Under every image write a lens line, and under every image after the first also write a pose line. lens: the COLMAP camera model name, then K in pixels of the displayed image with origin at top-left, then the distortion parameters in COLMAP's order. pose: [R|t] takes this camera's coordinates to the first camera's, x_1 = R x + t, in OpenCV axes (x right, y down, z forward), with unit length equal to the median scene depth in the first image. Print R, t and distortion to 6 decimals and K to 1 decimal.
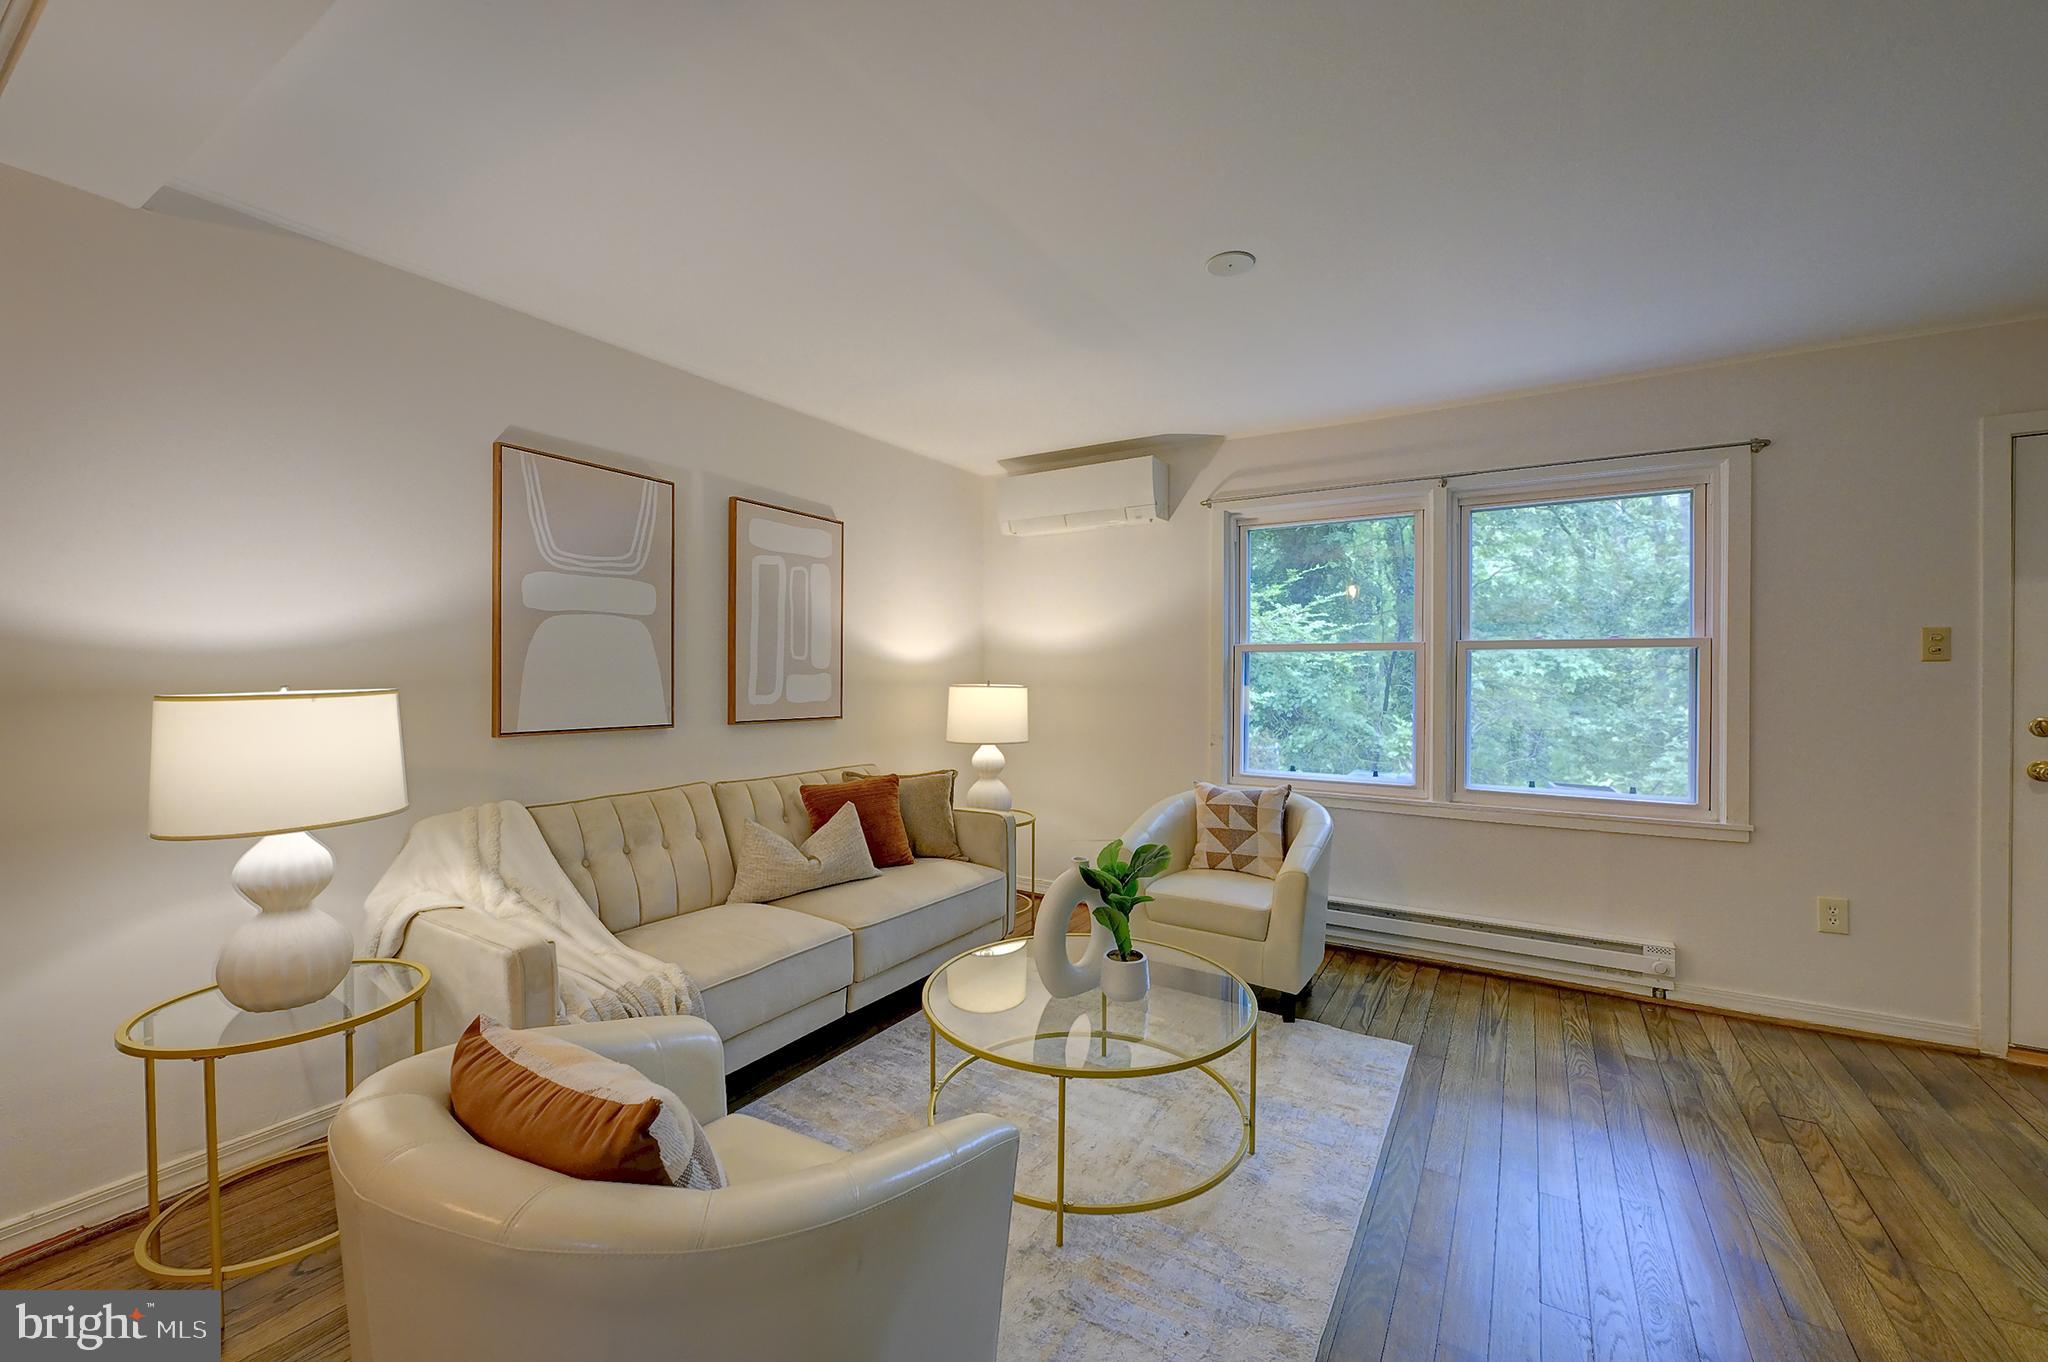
lens RADIAL K [[805.4, 0, 1033.1], [0, 805.4, 679.9], [0, 0, 1]] dist [-0.001354, -0.000555]
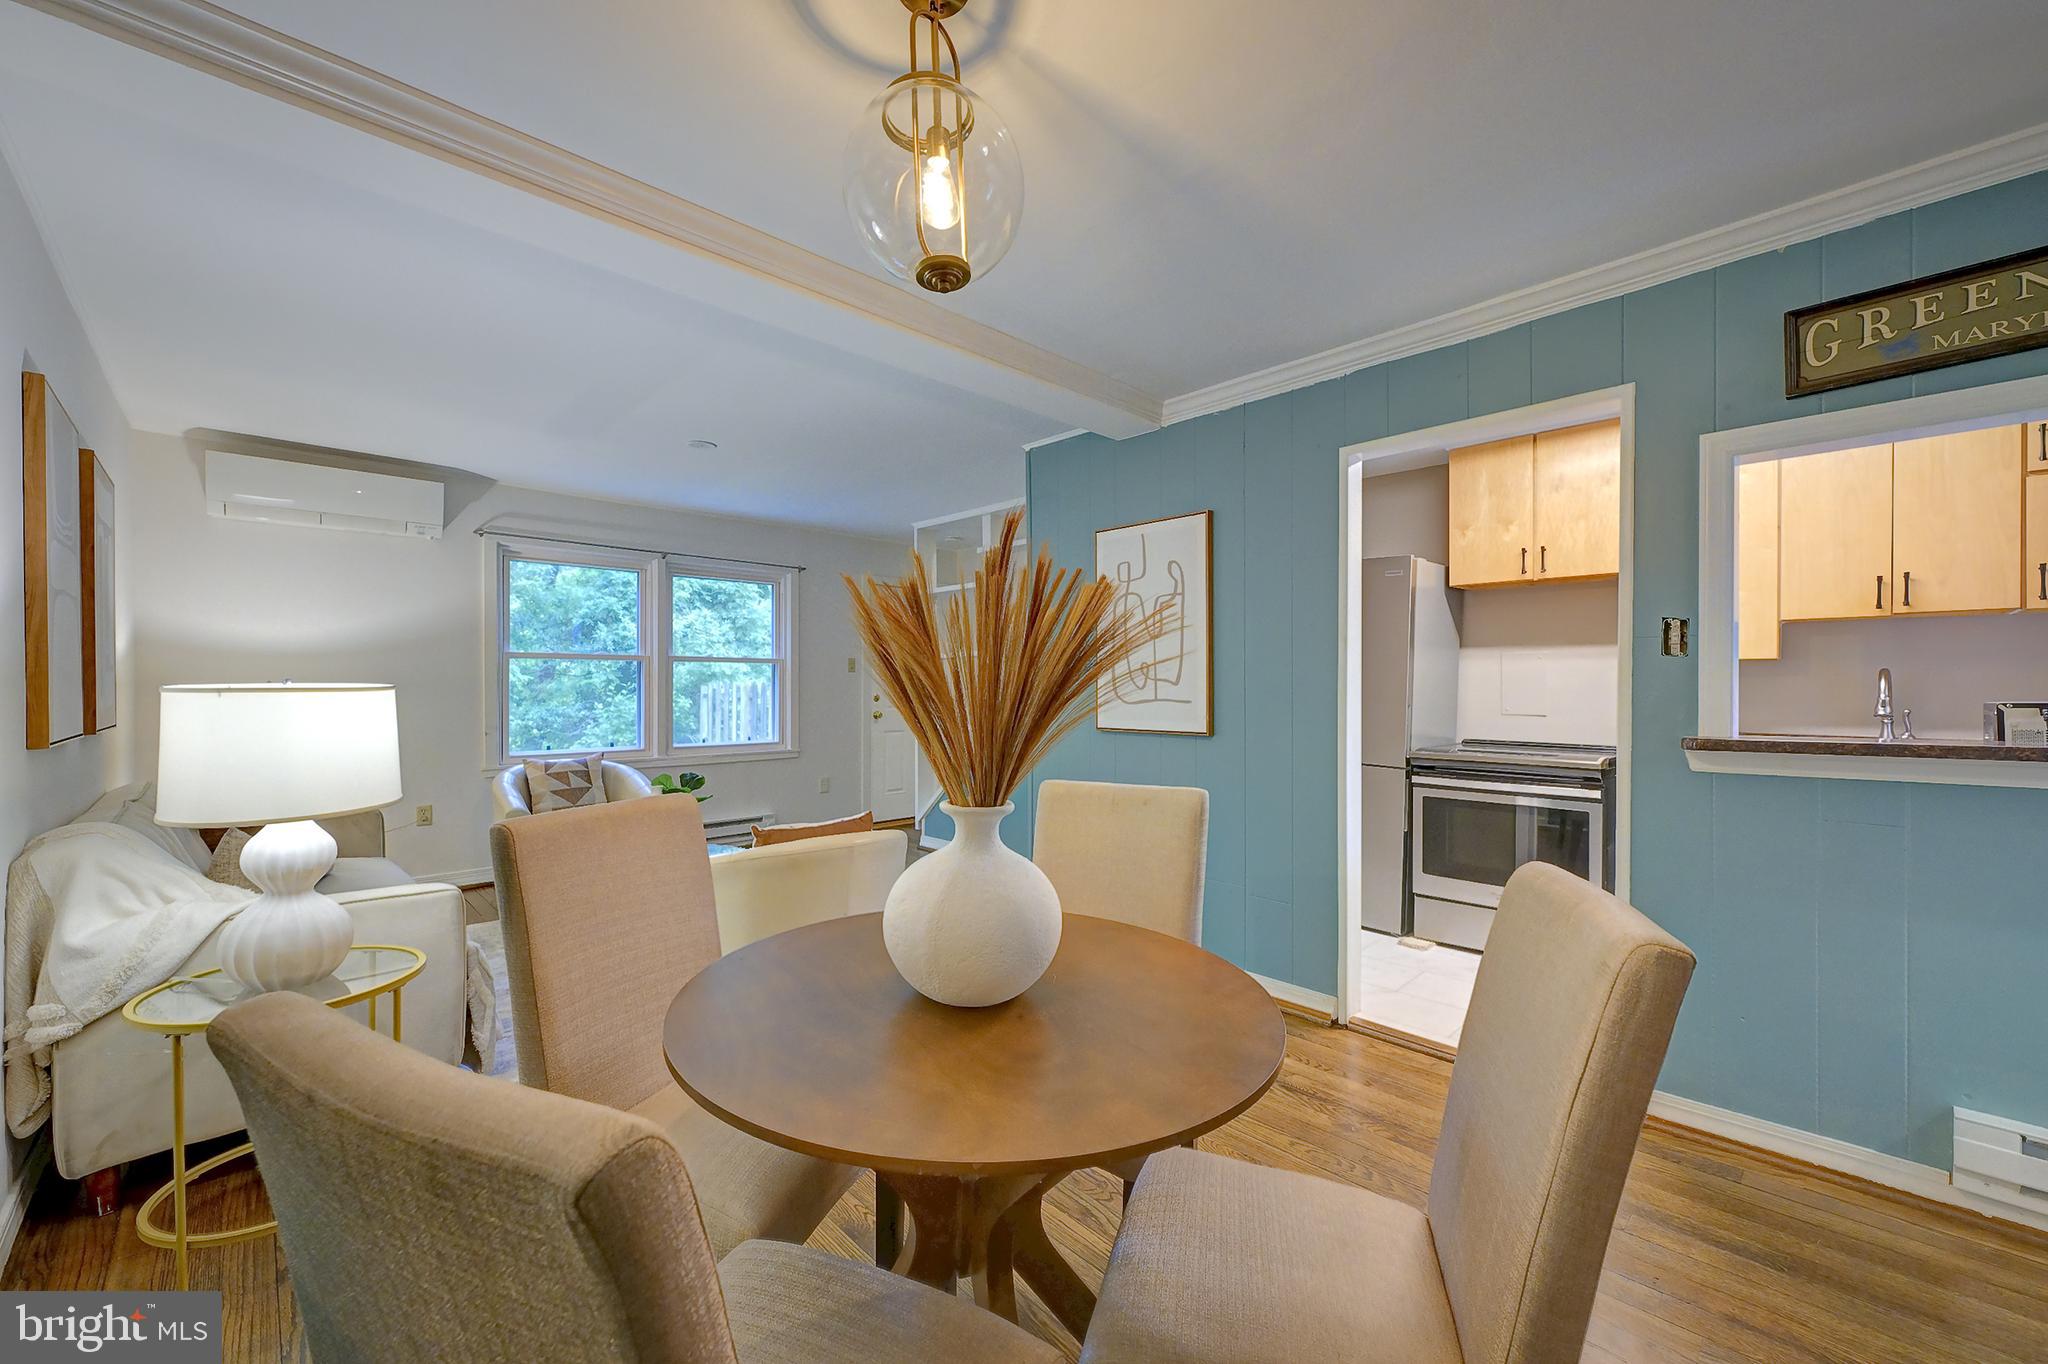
lens RADIAL K [[806.5, 0, 1032.9], [0, 806.5, 688.2], [0, 0, 1]] dist [0.002305, -0.000451]
pose [[0.243184, -0.009054, 0.969938, -0.881303], [0.005421, 0.999954, 0.007975, 0.007689], [-0.969965, 0.003319, 0.243222, -0.098303]]
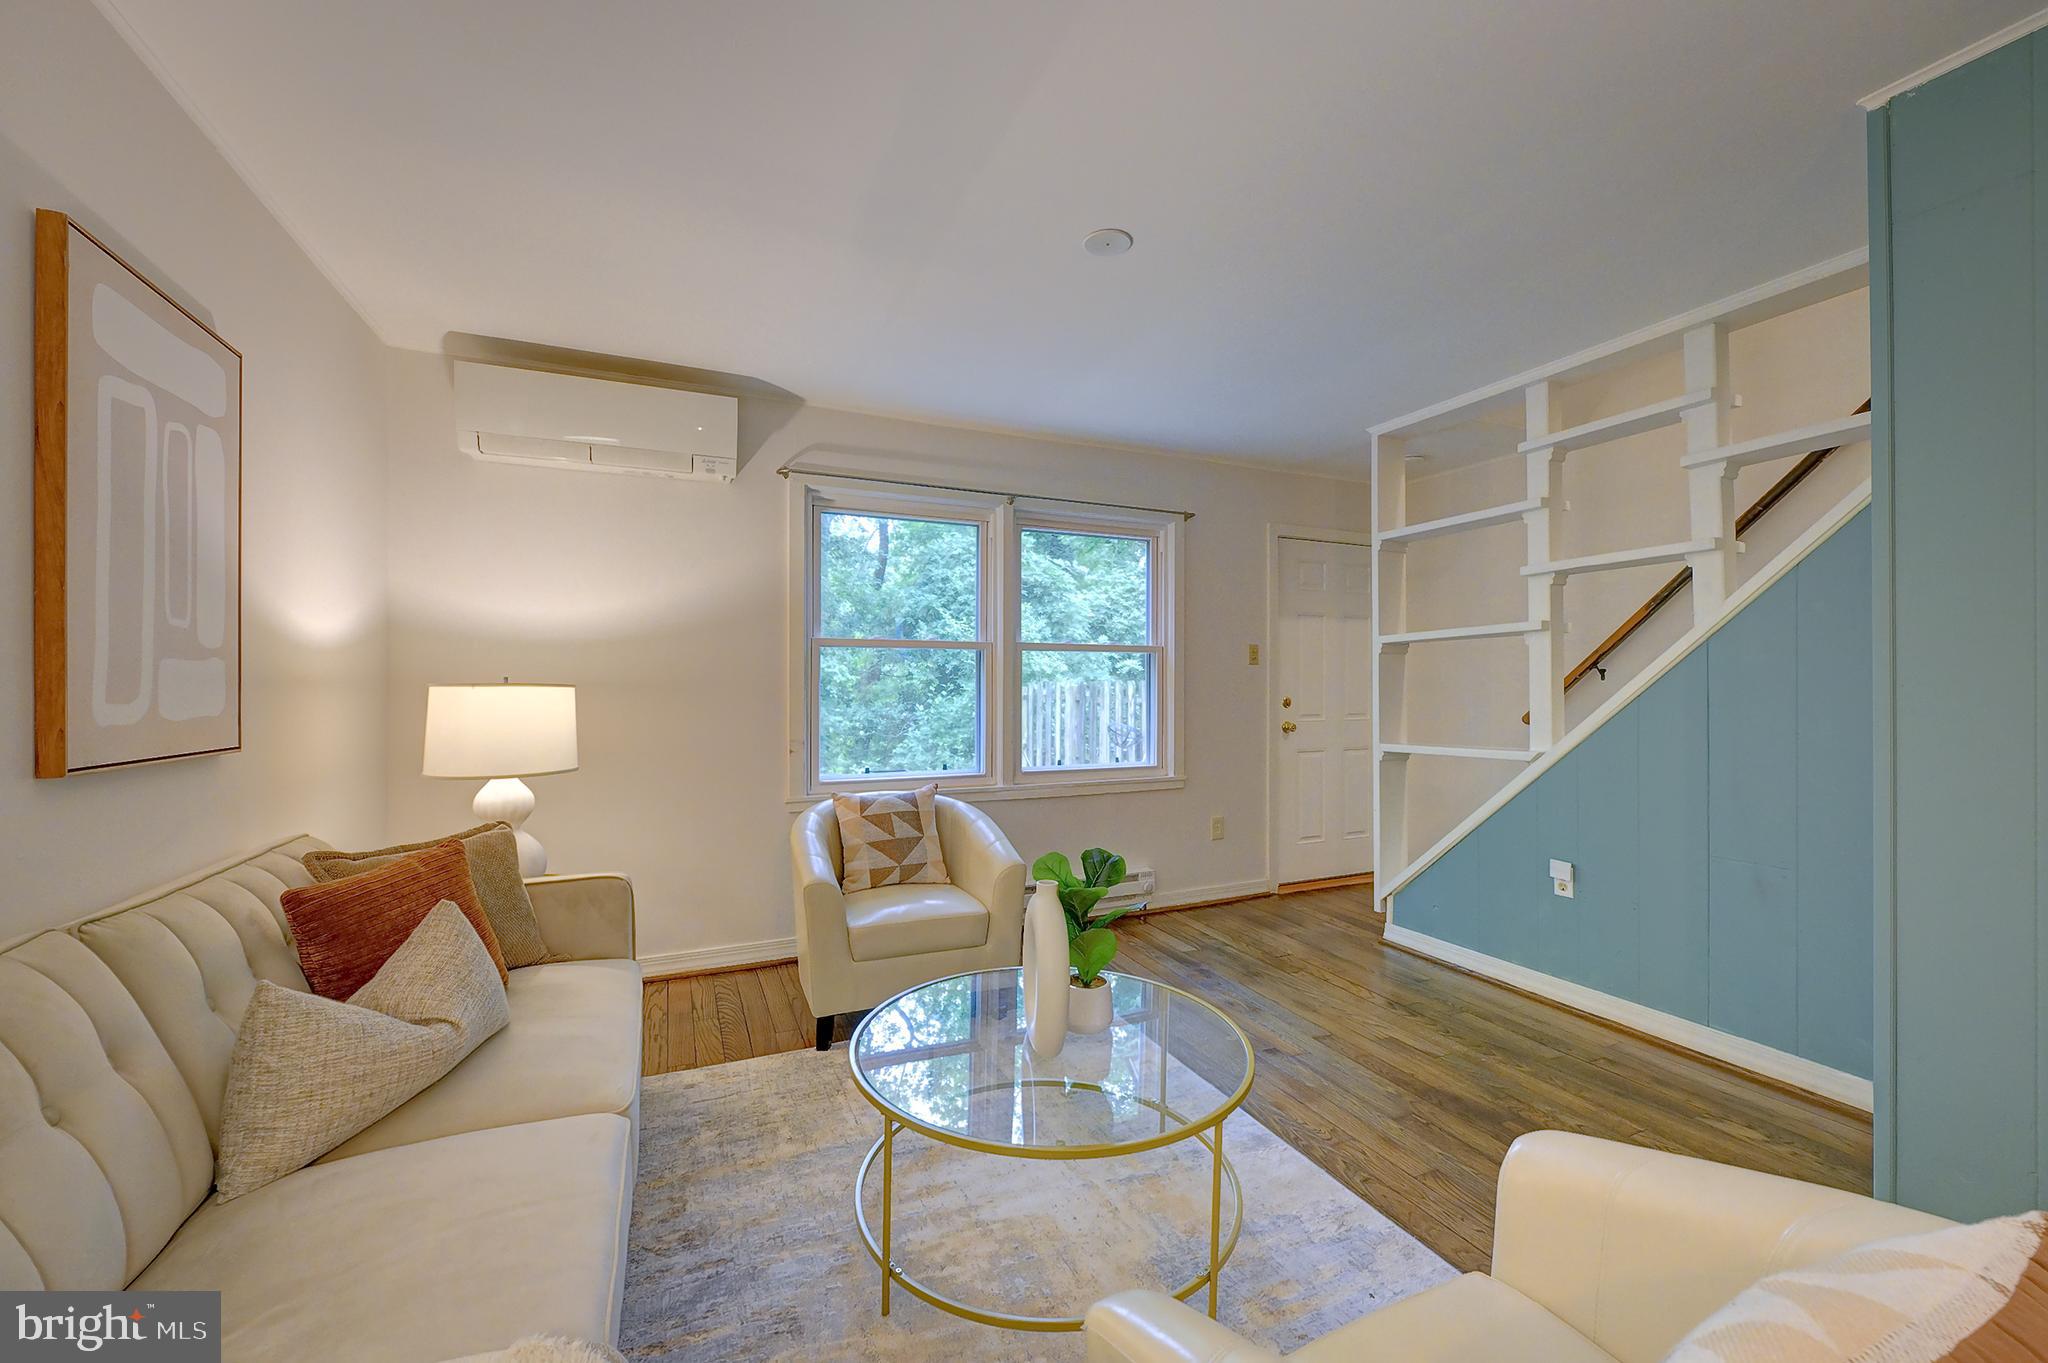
lens RADIAL K [[805.4, 0, 1031.6], [0, 805.4, 681.9], [0, 0, 1]] dist [-0.001354, -0.000555]
pose [[0.561072, -0.001043, 0.827766, -0.412722], [0.007693, 0.999963, -0.003954, 0.012717], [-0.827731, 0.008586, 0.561060, 0.354353]]
